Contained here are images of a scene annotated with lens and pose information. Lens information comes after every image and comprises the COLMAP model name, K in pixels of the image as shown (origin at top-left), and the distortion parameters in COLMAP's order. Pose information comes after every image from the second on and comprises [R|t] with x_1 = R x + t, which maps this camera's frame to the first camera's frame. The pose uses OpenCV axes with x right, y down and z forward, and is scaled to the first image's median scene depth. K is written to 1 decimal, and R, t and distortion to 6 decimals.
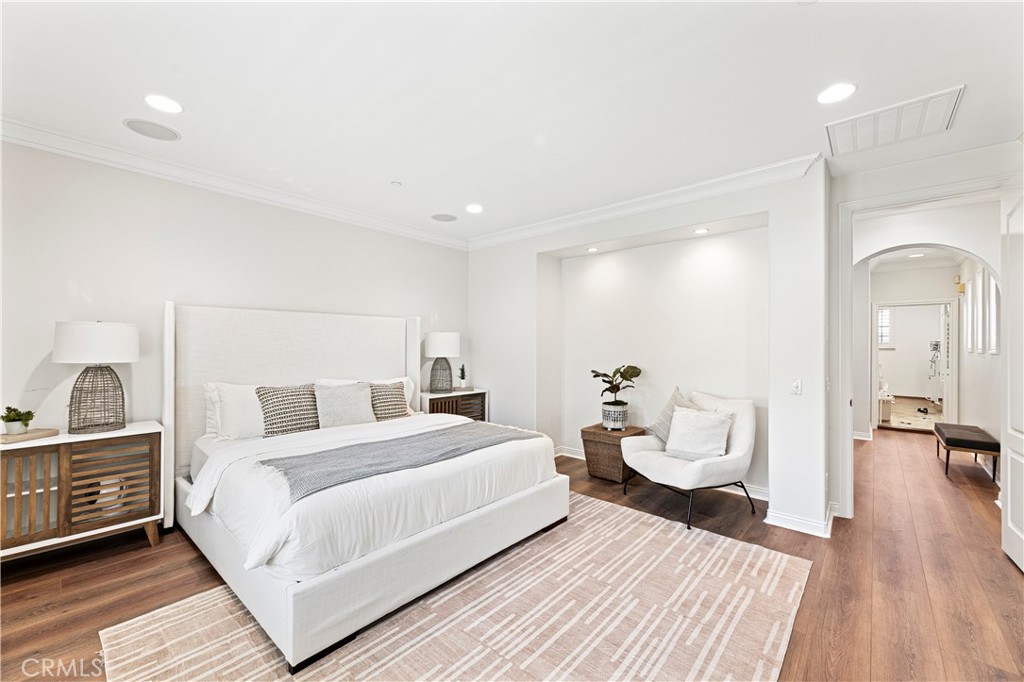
lens RADIAL K [[410.1, 0, 509.0], [0, 410.1, 342.2], [0, 0, 1]] dist [0.002341, -0.001100]
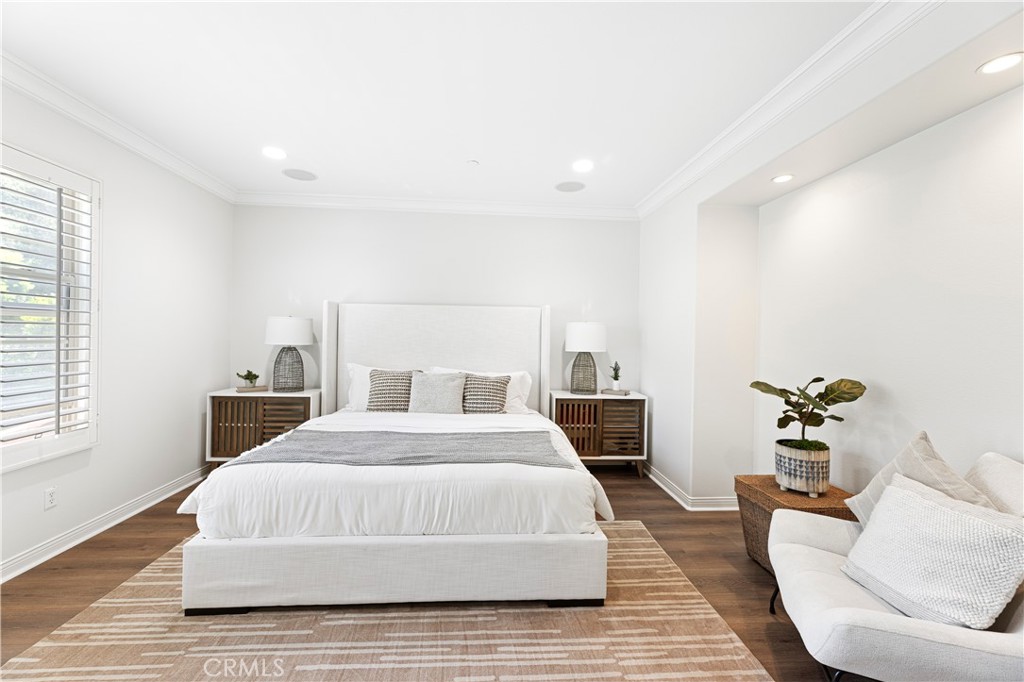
lens RADIAL K [[410.1, 0, 508.8], [0, 410.1, 337.6], [0, 0, 1]] dist [0.002341, -0.001100]
pose [[0.712653, 0.011032, -0.701430, 0.499539], [-0.012418, 0.999918, 0.003110, 0.009600], [0.701407, 0.006494, 0.712731, 0.443034]]
